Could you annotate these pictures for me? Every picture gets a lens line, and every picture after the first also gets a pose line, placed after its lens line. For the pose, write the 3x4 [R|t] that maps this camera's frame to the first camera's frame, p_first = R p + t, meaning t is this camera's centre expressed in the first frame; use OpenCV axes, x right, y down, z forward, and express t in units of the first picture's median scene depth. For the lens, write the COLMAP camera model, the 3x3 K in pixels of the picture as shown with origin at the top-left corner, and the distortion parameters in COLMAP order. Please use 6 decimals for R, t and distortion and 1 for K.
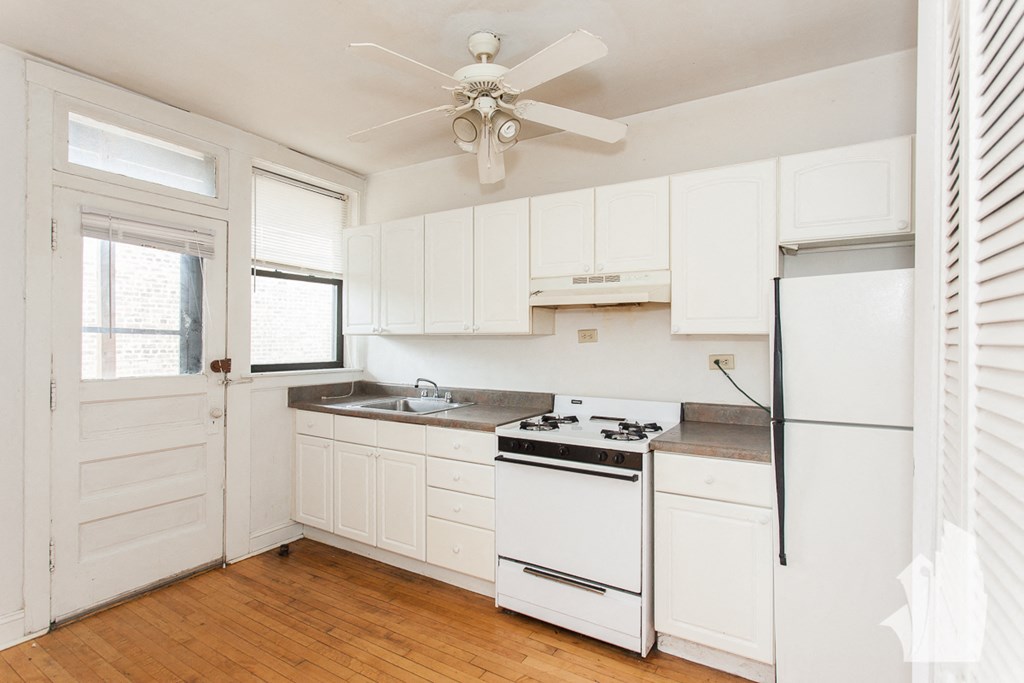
lens RADIAL K [[489.4, 0, 512.0], [0, 489.4, 341.5], [0, 0, 1]] dist [-0.000379, 0.000112]
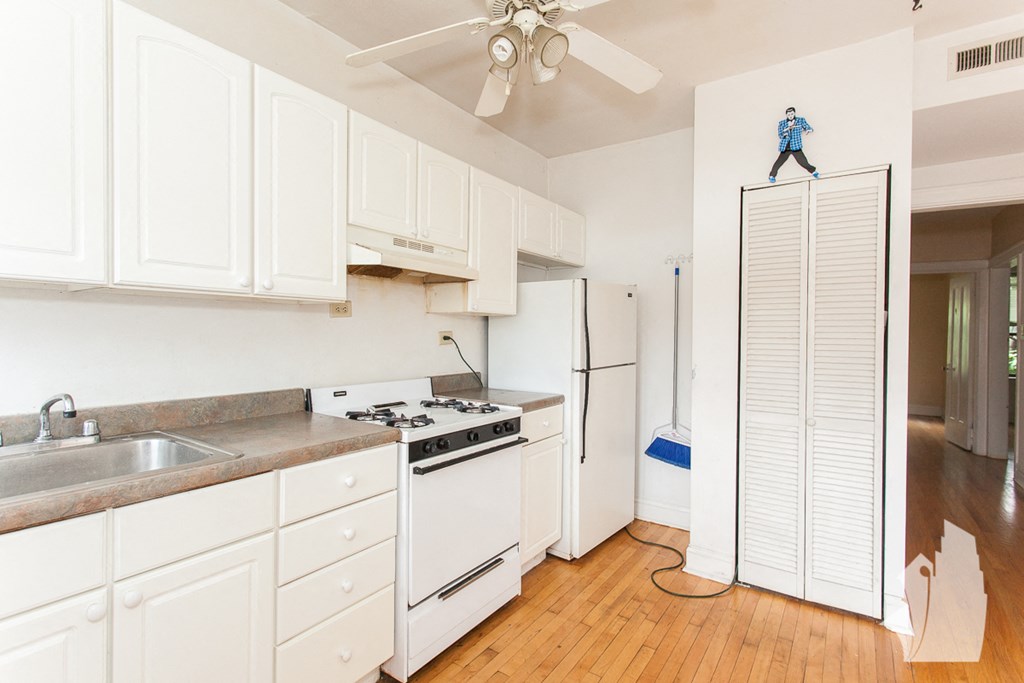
lens RADIAL K [[489.4, 0, 512.0], [0, 489.4, 341.5], [0, 0, 1]] dist [-0.000379, 0.000112]
pose [[0.072412, -0.013591, 0.997282, -0.711962], [-0.005714, 0.999885, 0.014041, 0.033200], [-0.997358, -0.006715, 0.072326, 0.780750]]
